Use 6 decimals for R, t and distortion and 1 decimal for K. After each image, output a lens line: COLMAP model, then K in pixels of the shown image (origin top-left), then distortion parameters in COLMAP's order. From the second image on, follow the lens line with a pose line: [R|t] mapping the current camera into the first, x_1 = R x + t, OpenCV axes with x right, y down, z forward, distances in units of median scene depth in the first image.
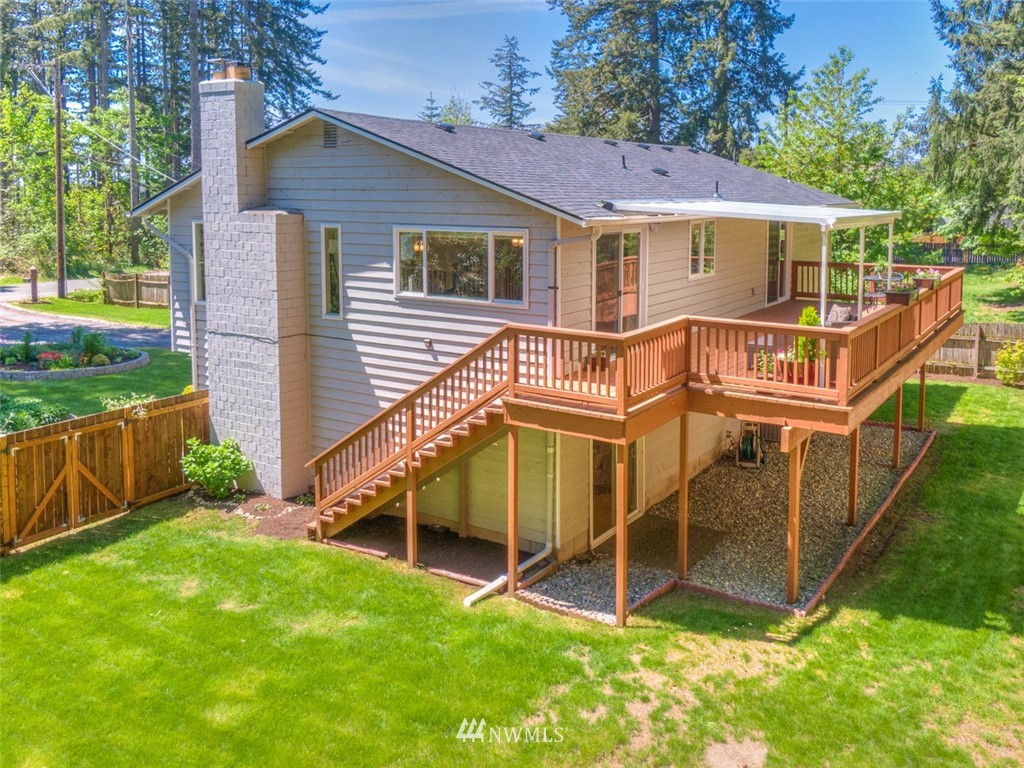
lens RADIAL K [[1355.6, 0, 512.0], [0, 1355.6, 384.0], [0, 0, 1]] dist [0.203032, -1.033557]
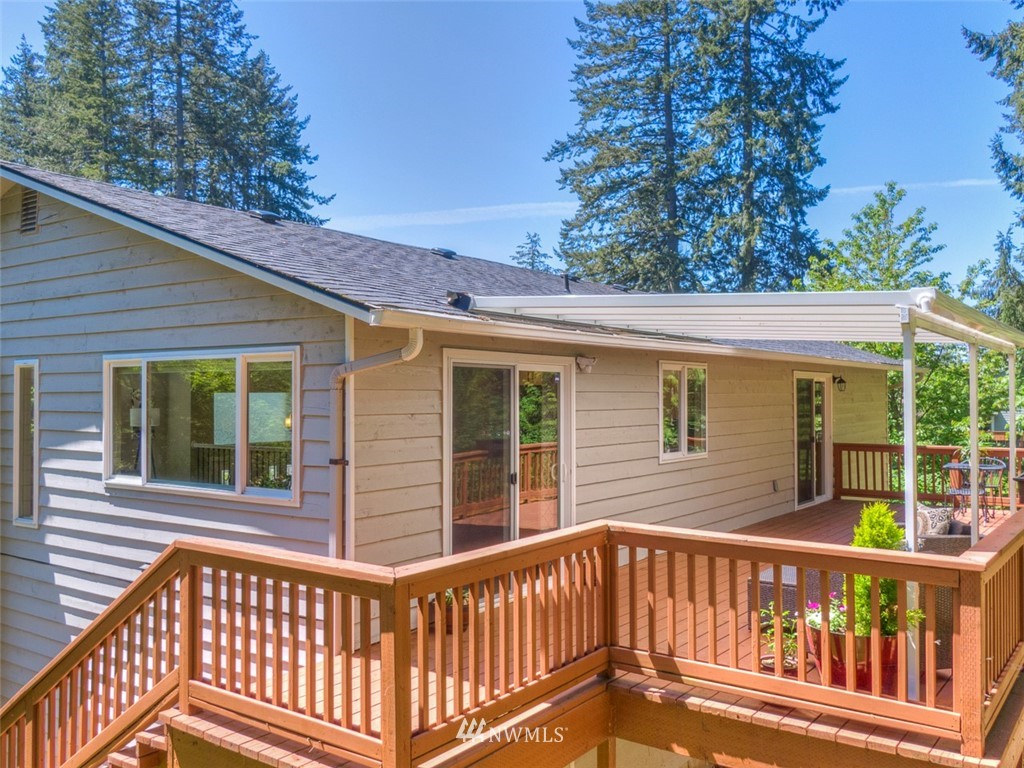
lens RADIAL K [[1355.6, 0, 512.0], [0, 1355.6, 384.0], [0, 0, 1]] dist [0.203032, -1.033557]
pose [[0.999561, 0.000580, -0.029612, 0.090176], [-0.005030, 0.988607, -0.150436, -0.021965], [0.029187, 0.150519, 0.988176, 0.440353]]
